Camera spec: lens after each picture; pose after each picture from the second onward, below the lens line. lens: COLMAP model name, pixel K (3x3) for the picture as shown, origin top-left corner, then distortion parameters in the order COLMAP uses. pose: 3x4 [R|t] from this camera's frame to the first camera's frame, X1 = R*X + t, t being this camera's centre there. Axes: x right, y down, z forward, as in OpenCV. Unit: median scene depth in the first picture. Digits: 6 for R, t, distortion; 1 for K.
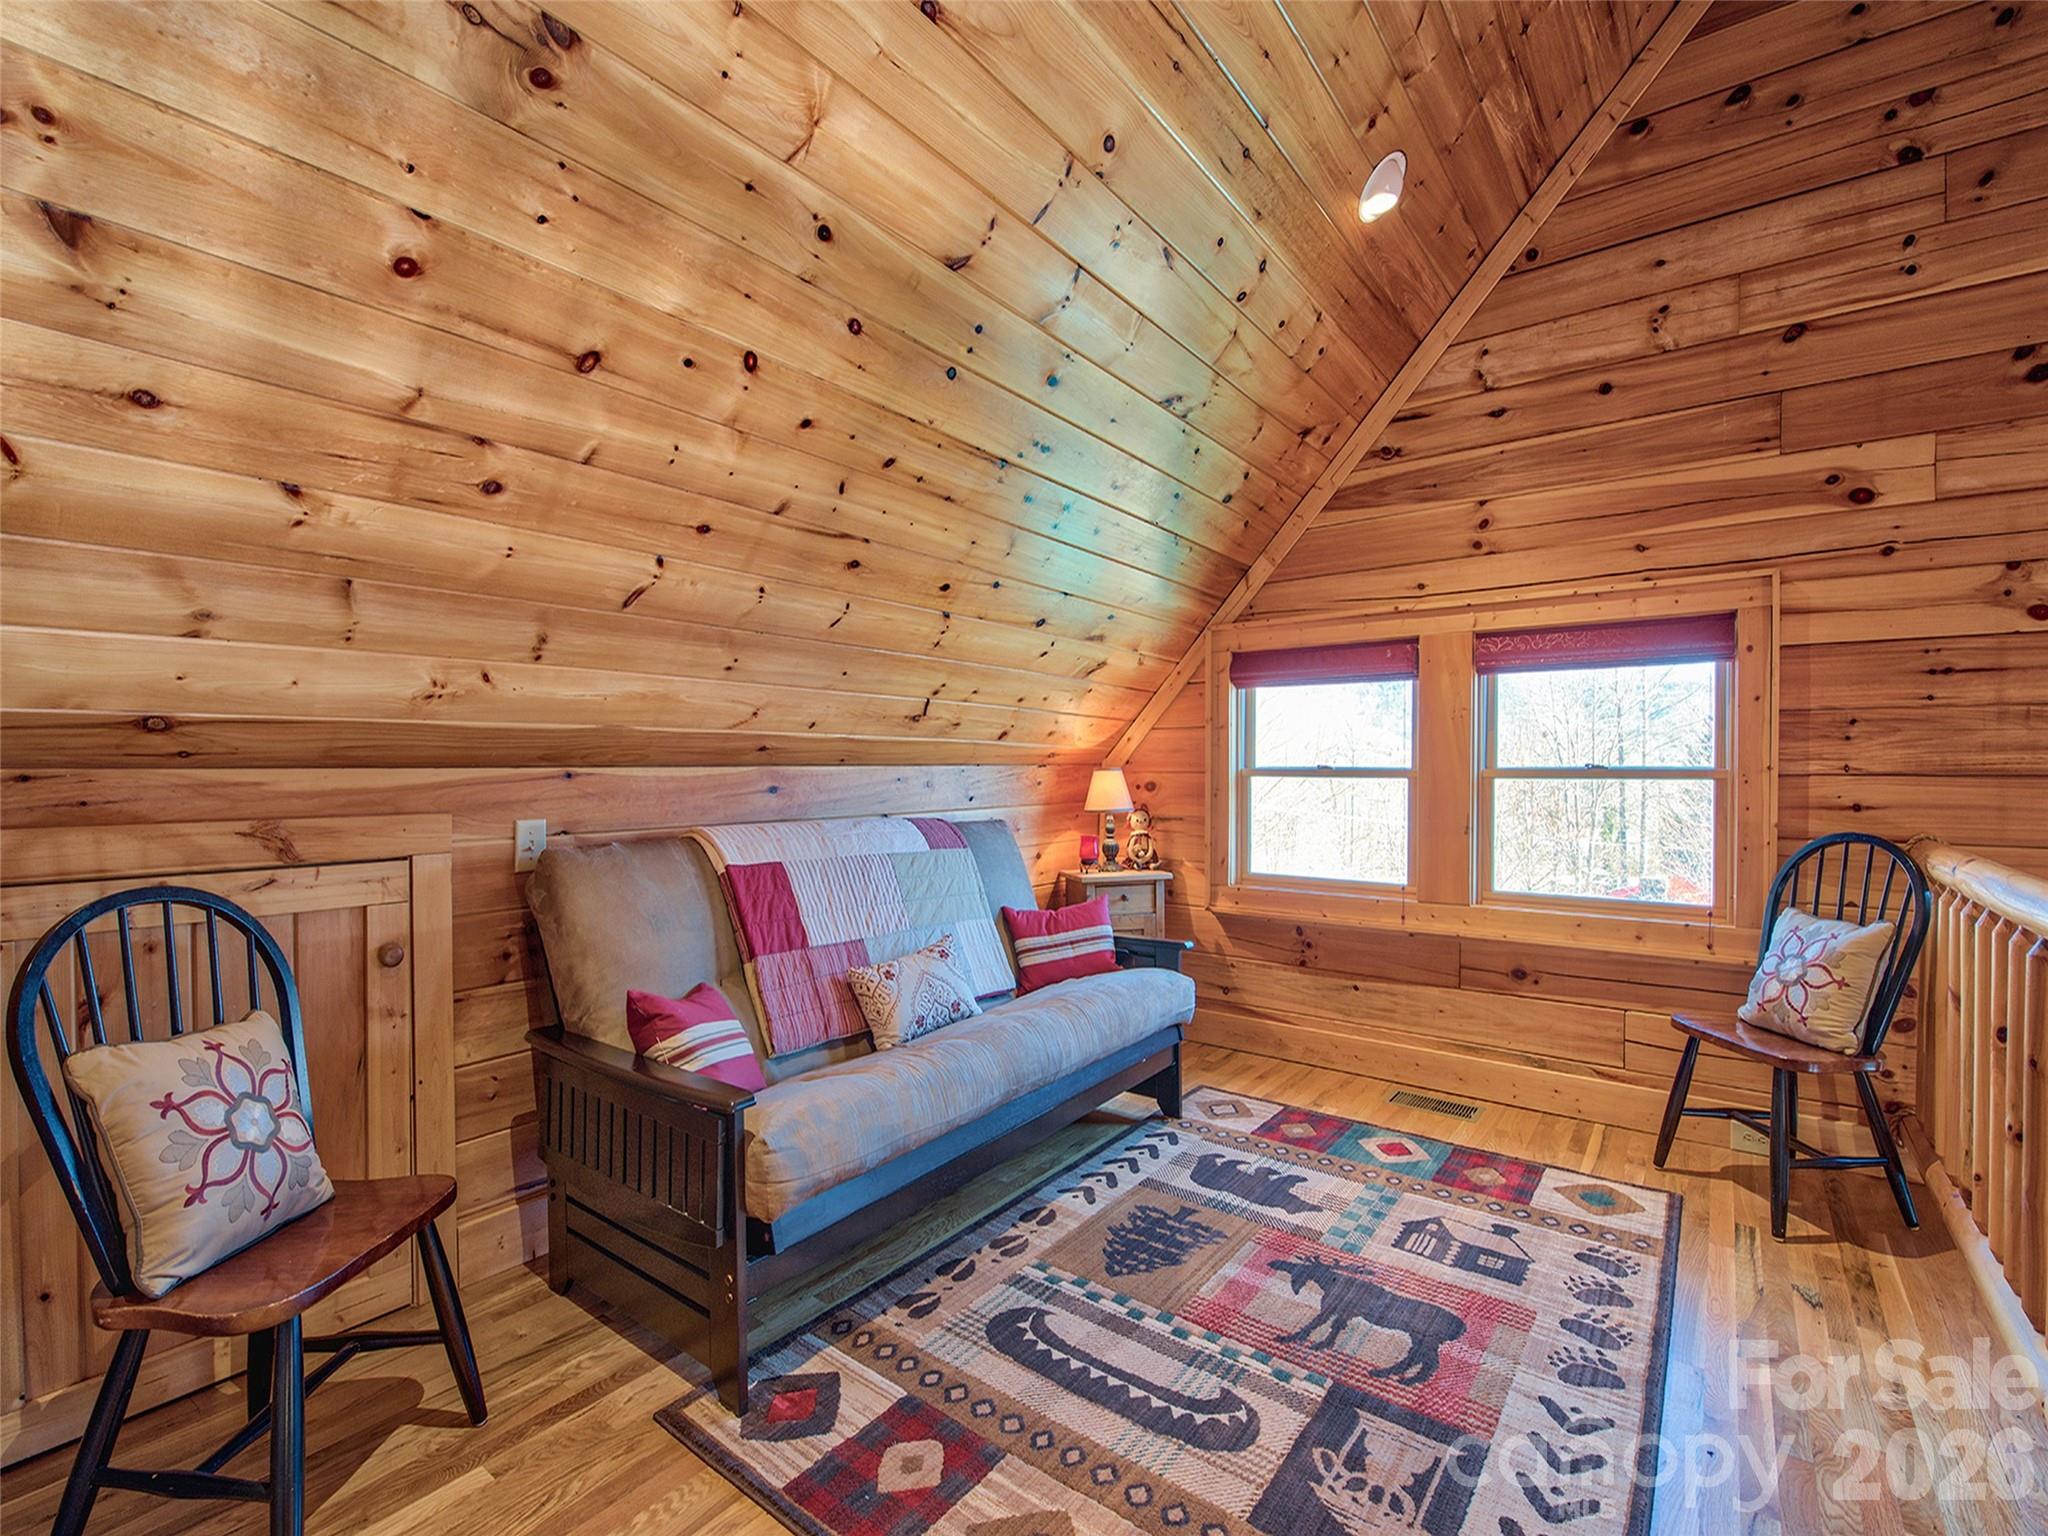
lens RADIAL K [[935.8, 0, 1016.9], [0, 935.8, 771.8], [0, 0, 1]] dist [-0.012751, -0.001542]
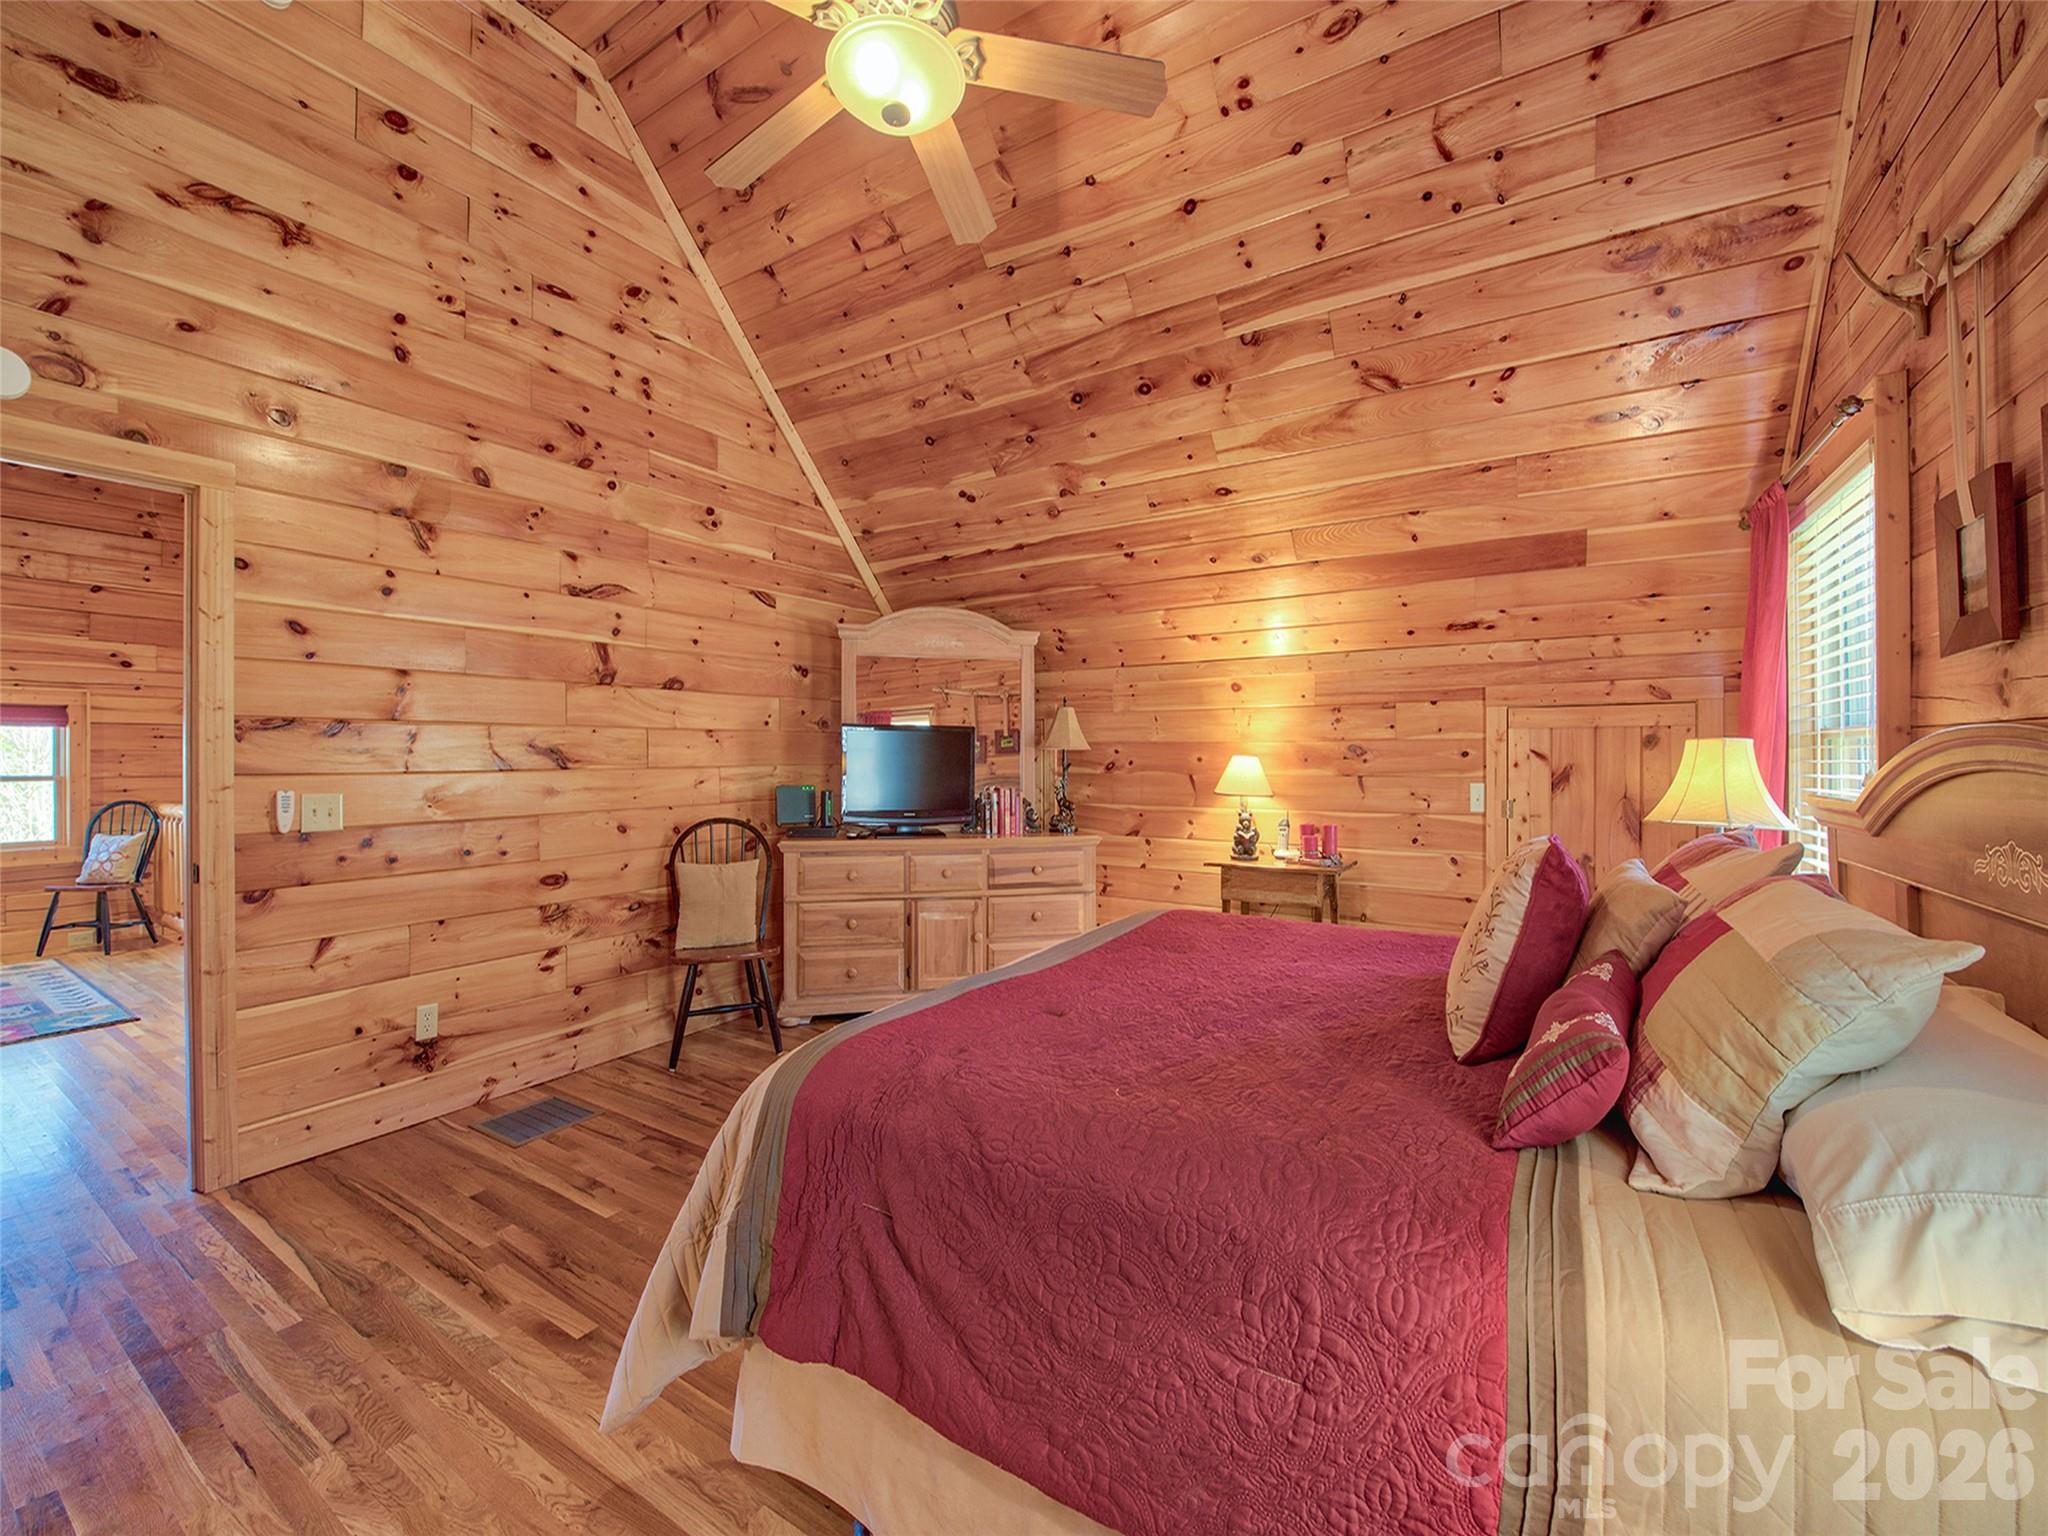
lens RADIAL K [[811.0, 0, 1024.0], [0, 811.0, 768.0], [0, 0, 1]] dist [-0.019924, -0.000714]
pose [[-0.090447, -0.006077, 0.995883, -1.411722], [0.012378, 0.999897, 0.007226, -0.006914], [-0.995824, 0.012980, -0.090362, -1.202642]]
